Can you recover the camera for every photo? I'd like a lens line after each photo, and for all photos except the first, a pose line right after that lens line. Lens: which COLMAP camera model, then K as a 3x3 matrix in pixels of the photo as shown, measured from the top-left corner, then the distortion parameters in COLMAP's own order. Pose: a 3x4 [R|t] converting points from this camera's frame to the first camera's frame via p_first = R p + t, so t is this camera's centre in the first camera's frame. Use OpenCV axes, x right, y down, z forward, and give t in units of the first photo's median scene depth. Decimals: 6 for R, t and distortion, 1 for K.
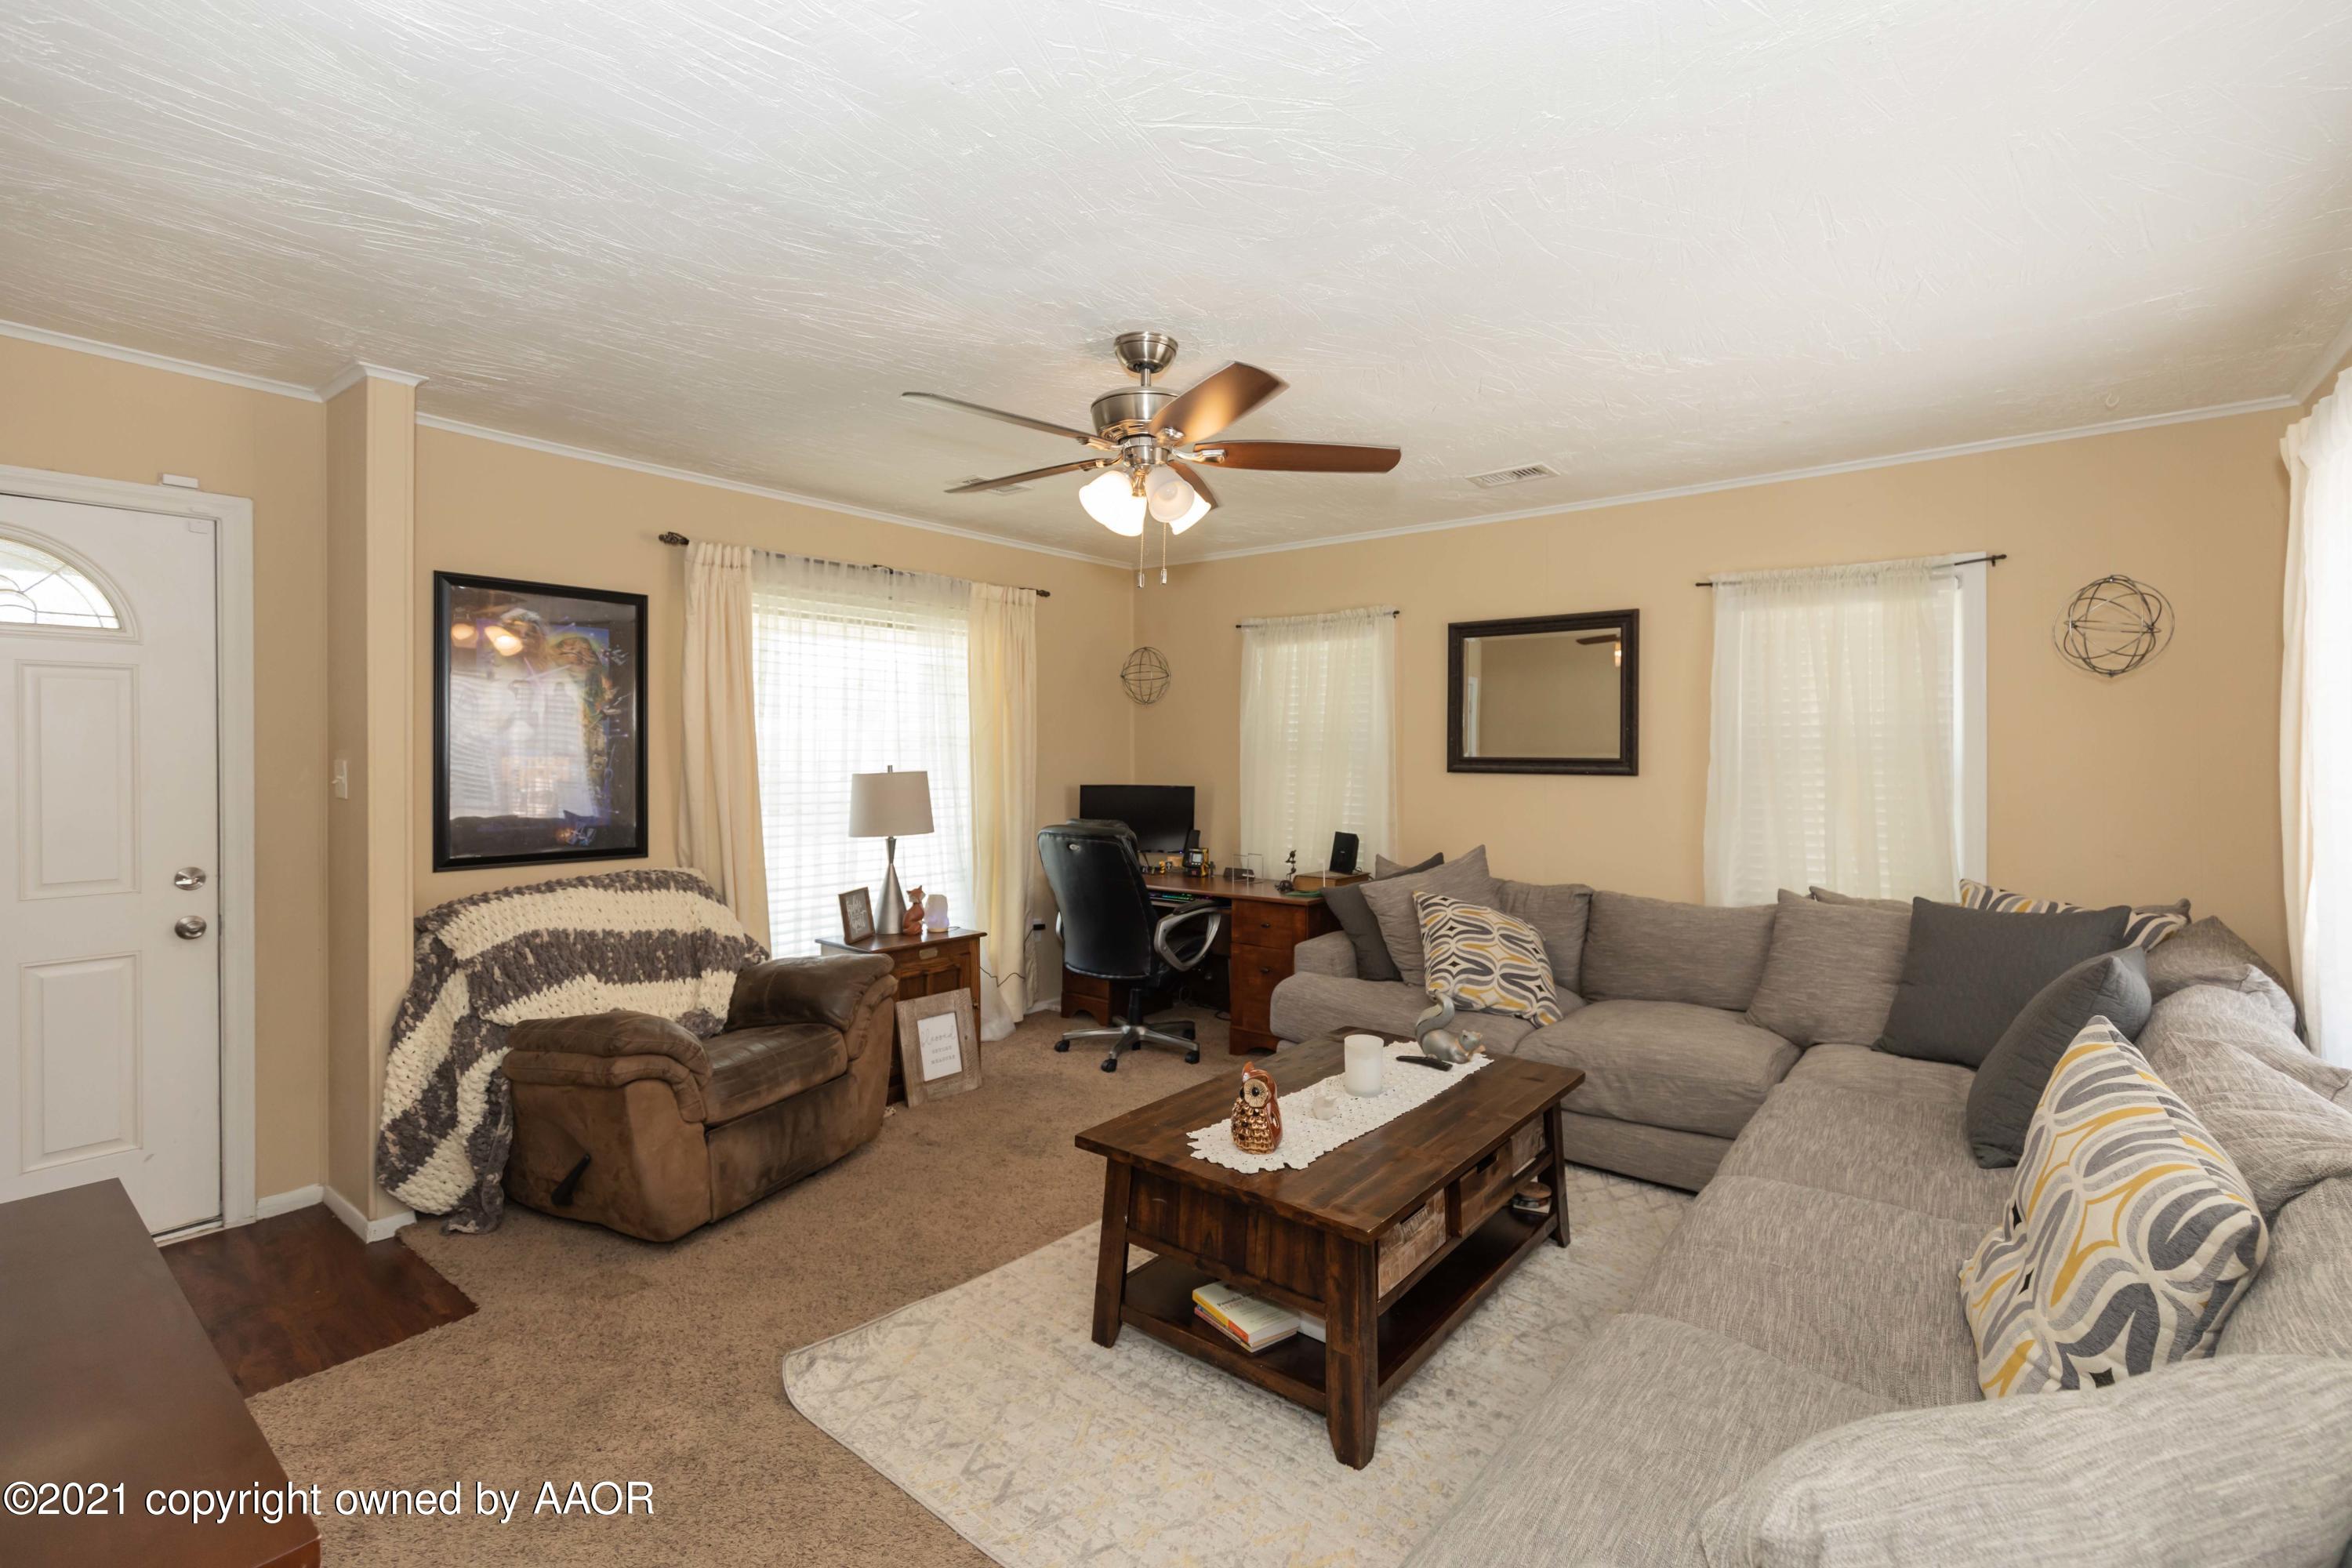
lens RADIAL K [[1068.0, 0, 1179.5], [0, 1068.0, 764.2], [0, 0, 1]] dist [0.010814, -0.000193]
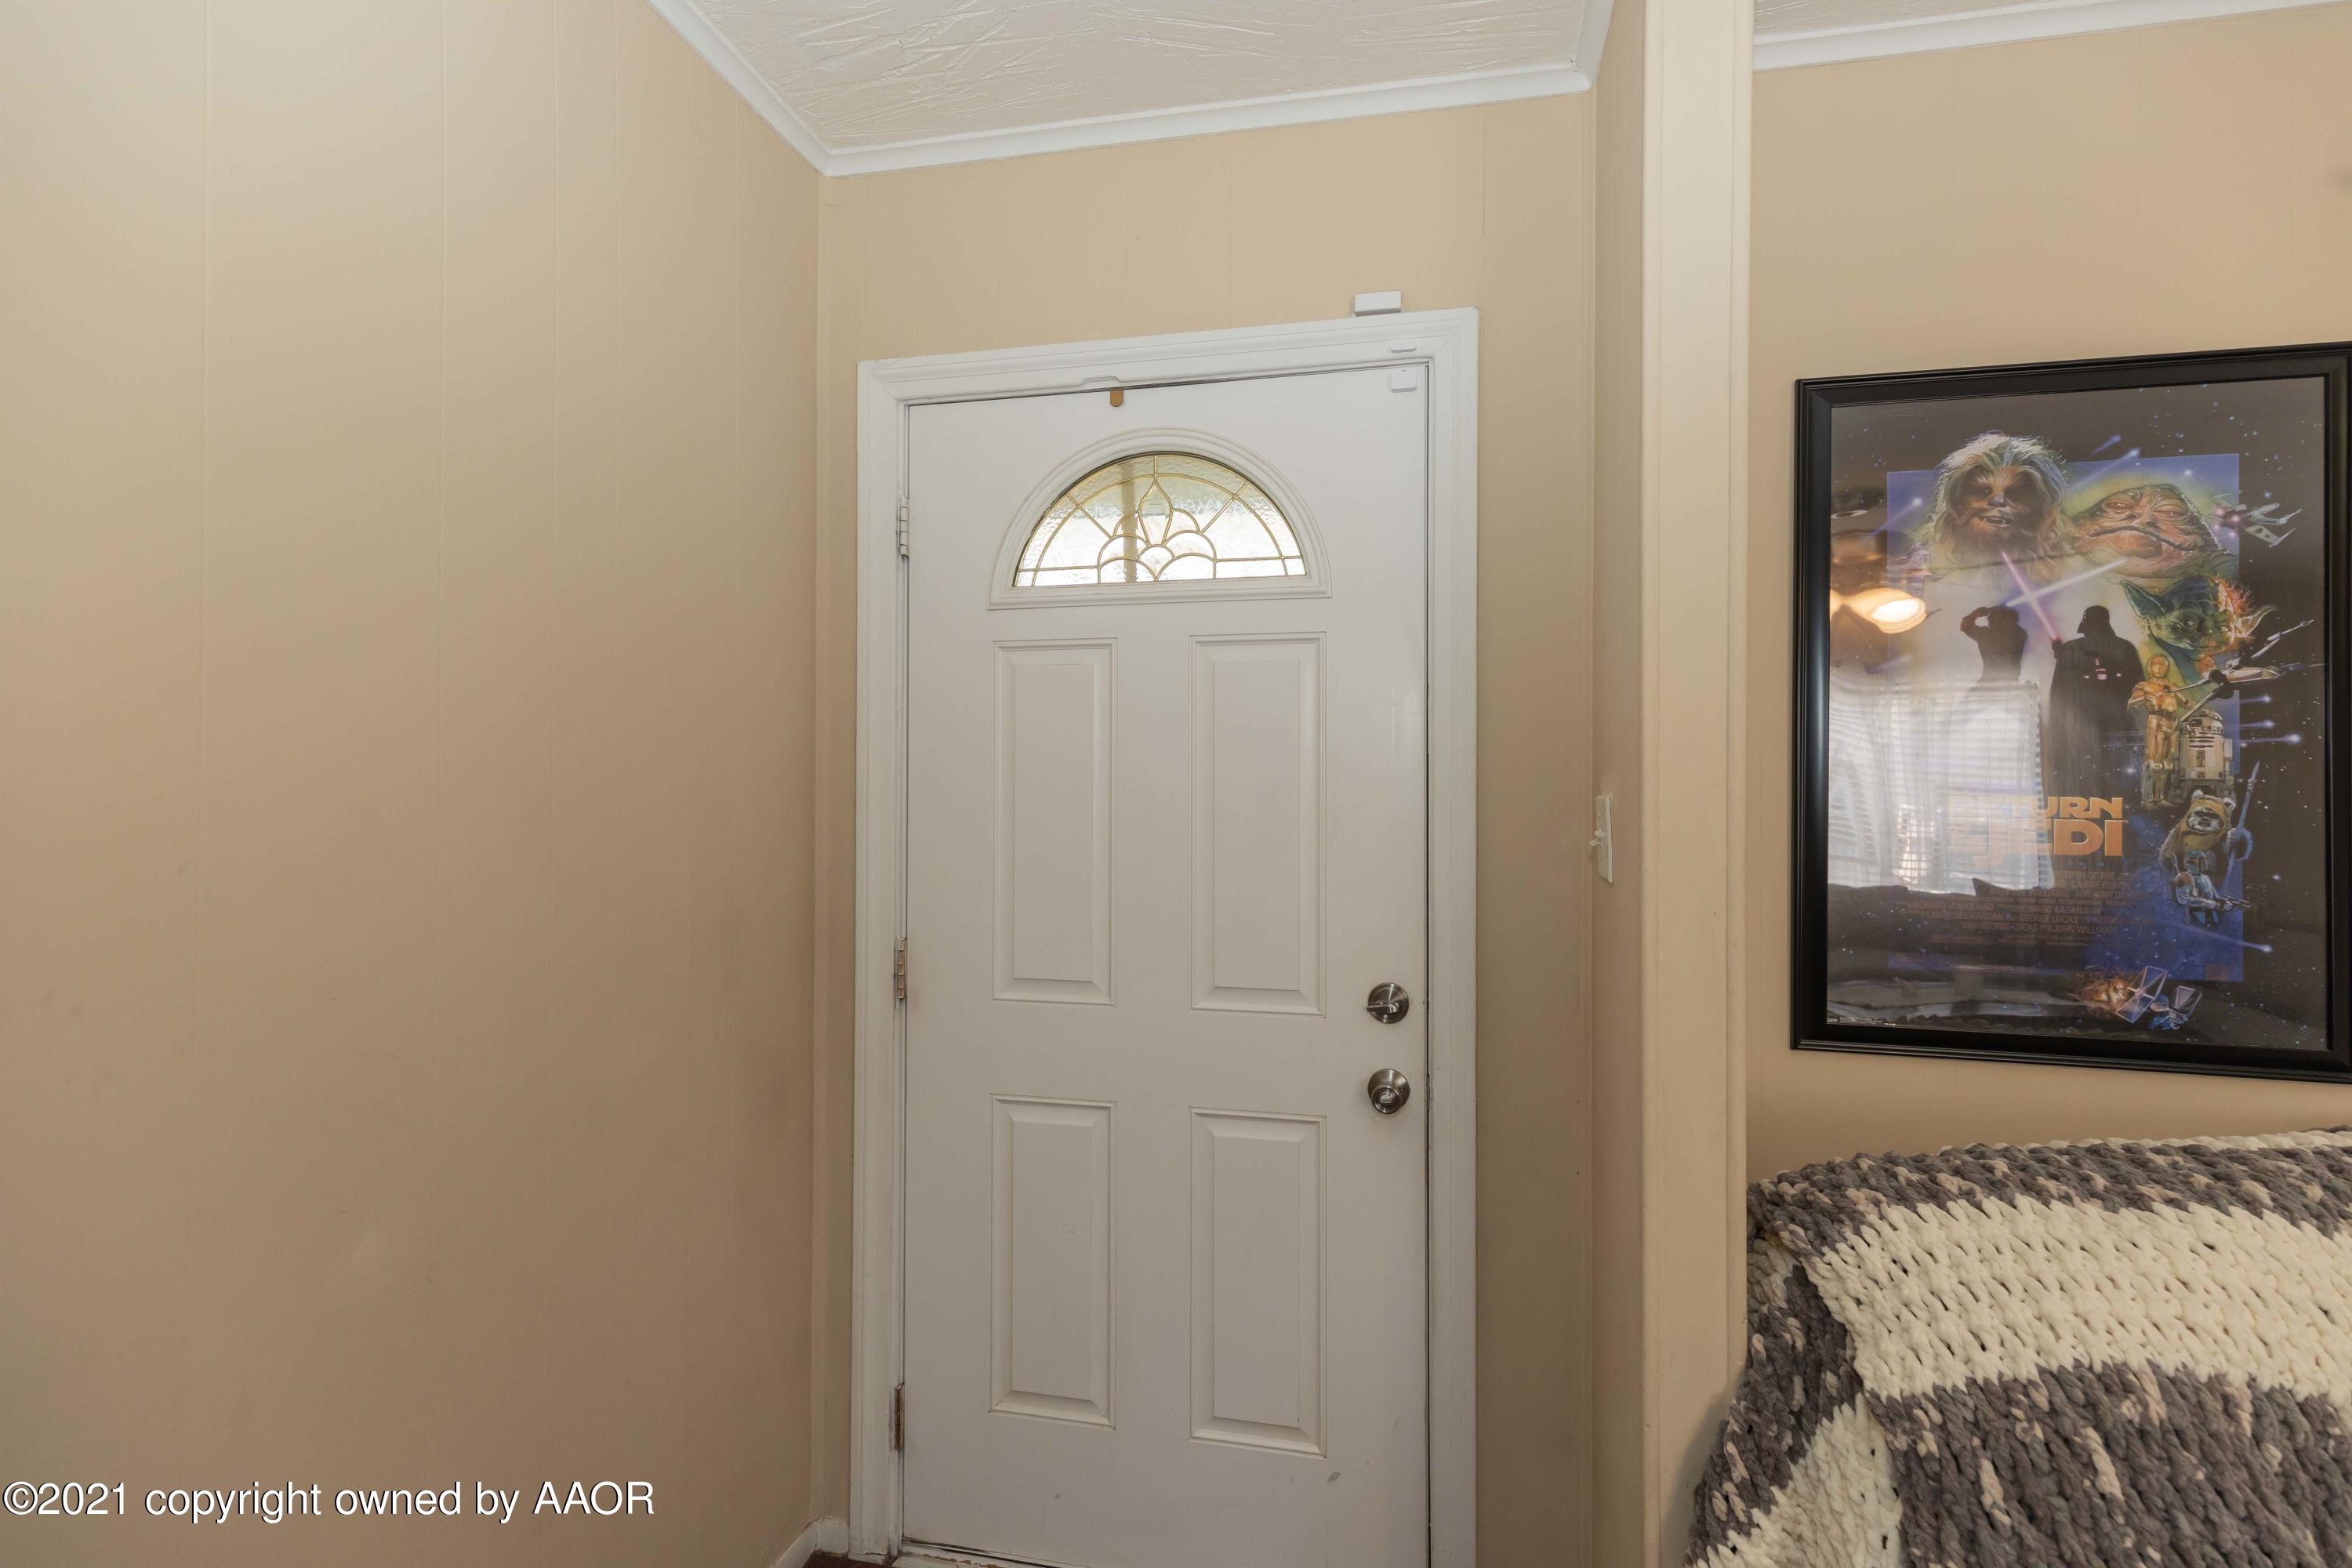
lens RADIAL K [[1068.0, 0, 1178.7], [0, 1068.0, 777.8], [0, 0, 1]] dist [0.010814, -0.000193]
pose [[0.437816, -0.007094, -0.899037, -0.451471], [-0.015365, 0.999764, -0.015371, -0.002313], [0.898933, 0.020544, 0.437604, 0.640114]]
